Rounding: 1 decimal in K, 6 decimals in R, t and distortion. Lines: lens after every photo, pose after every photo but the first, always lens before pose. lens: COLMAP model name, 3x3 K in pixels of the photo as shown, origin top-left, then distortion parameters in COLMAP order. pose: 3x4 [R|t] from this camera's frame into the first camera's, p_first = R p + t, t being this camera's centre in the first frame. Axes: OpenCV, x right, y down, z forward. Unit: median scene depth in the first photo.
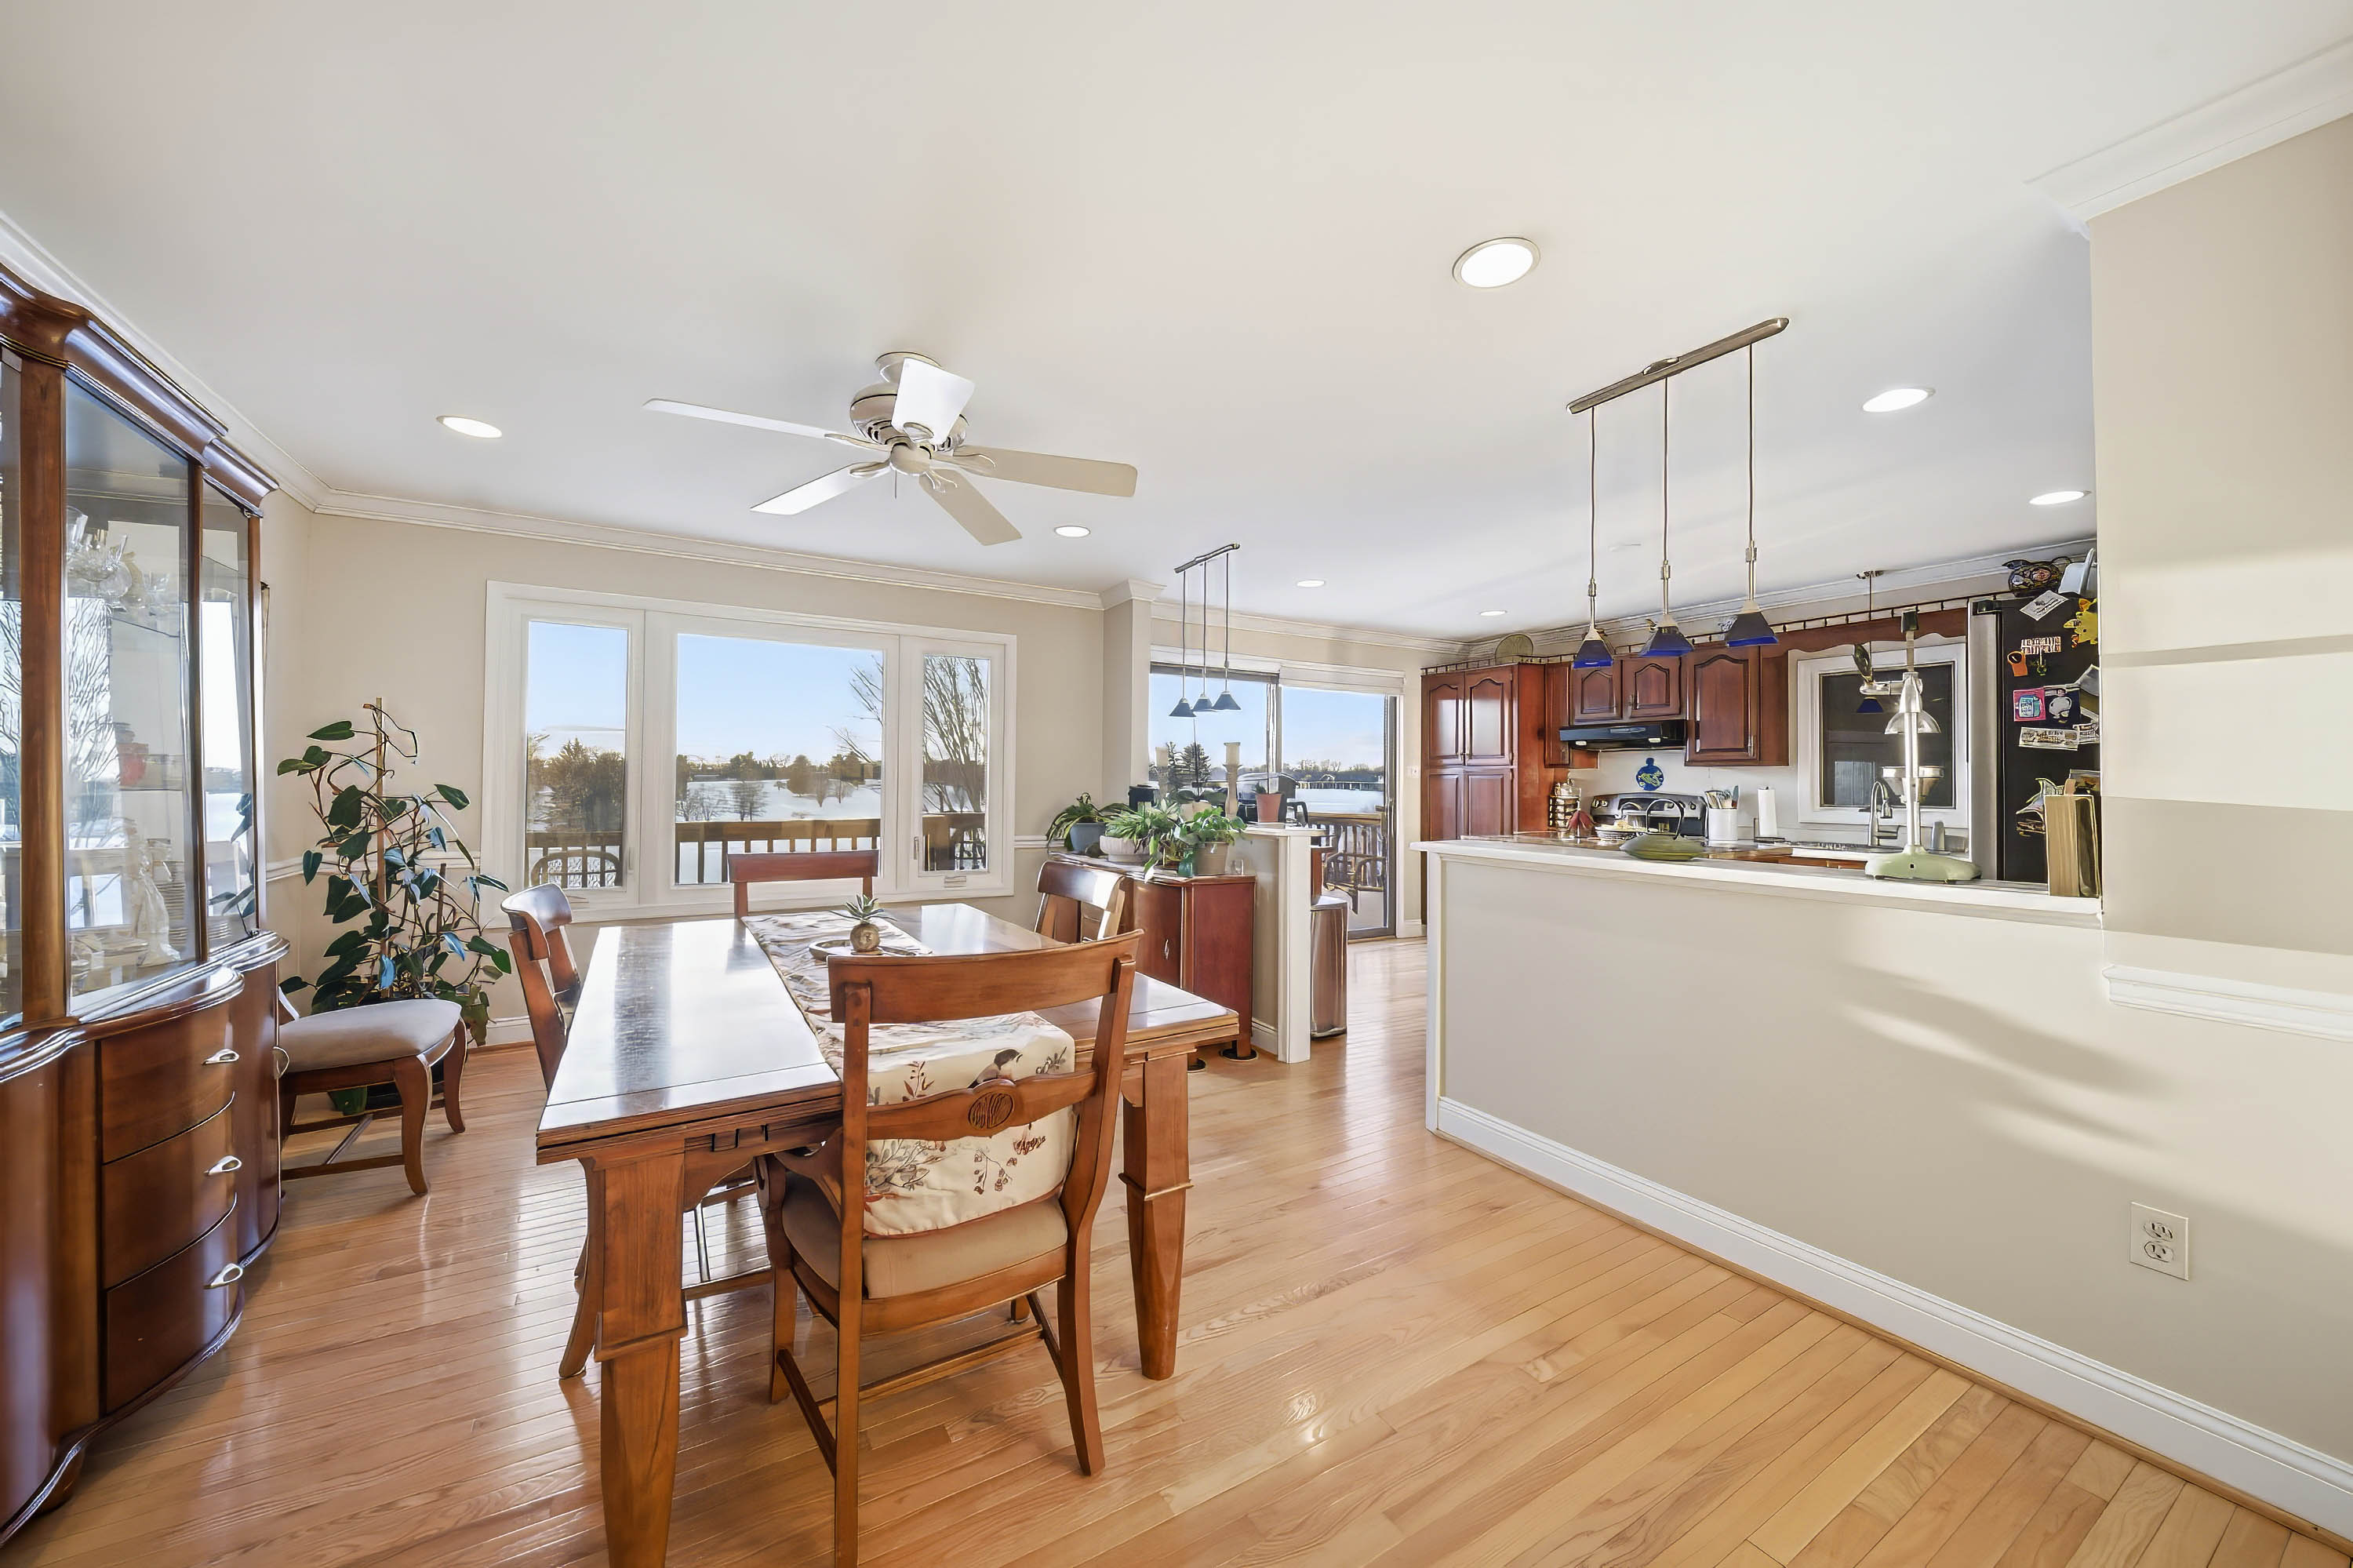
lens RADIAL K [[874.6, 0, 1170.4], [0, 874.6, 781.6], [0, 0, 1]] dist [-0.010323, -0.000256]
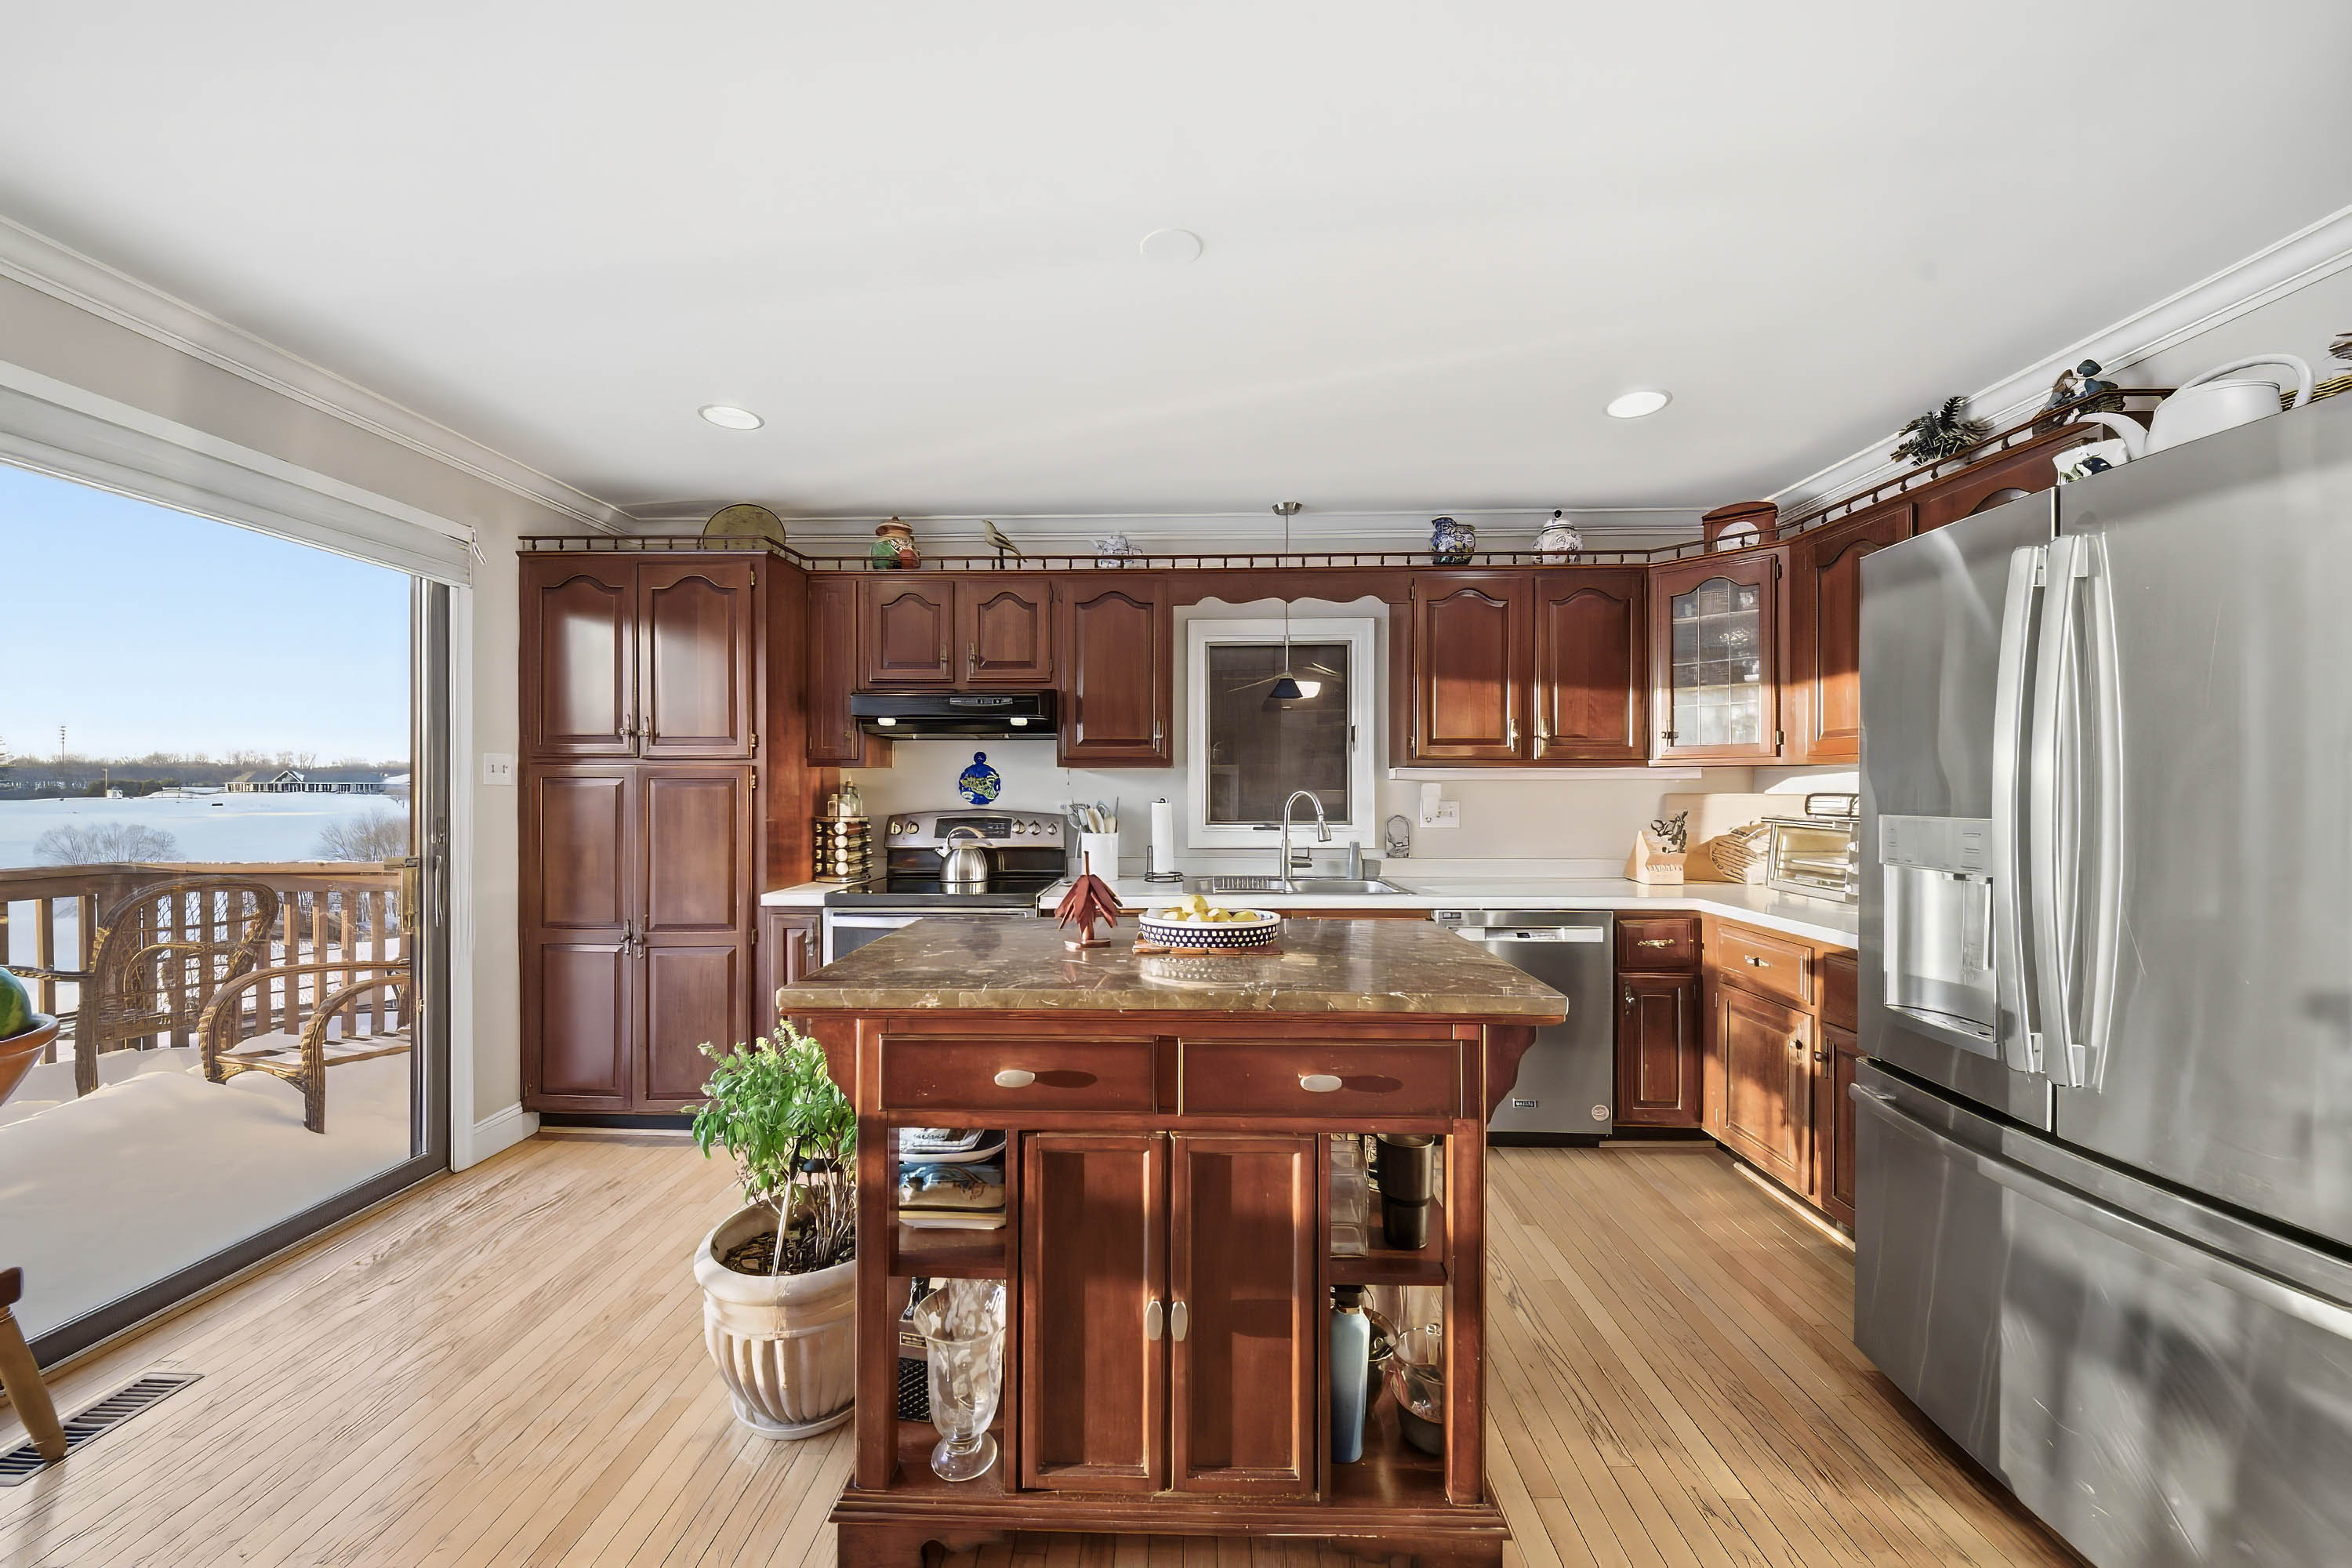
lens RADIAL K [[828.7, 0, 1167.9], [0, 828.7, 783.8], [0, 0, 1]] dist [0.000879, 0.000058]
pose [[0.548845, -0.003525, 0.835917, 0.129260], [0.000794, 0.999993, 0.003696, -0.006430], [-0.835924, -0.001365, 0.548844, 0.550294]]
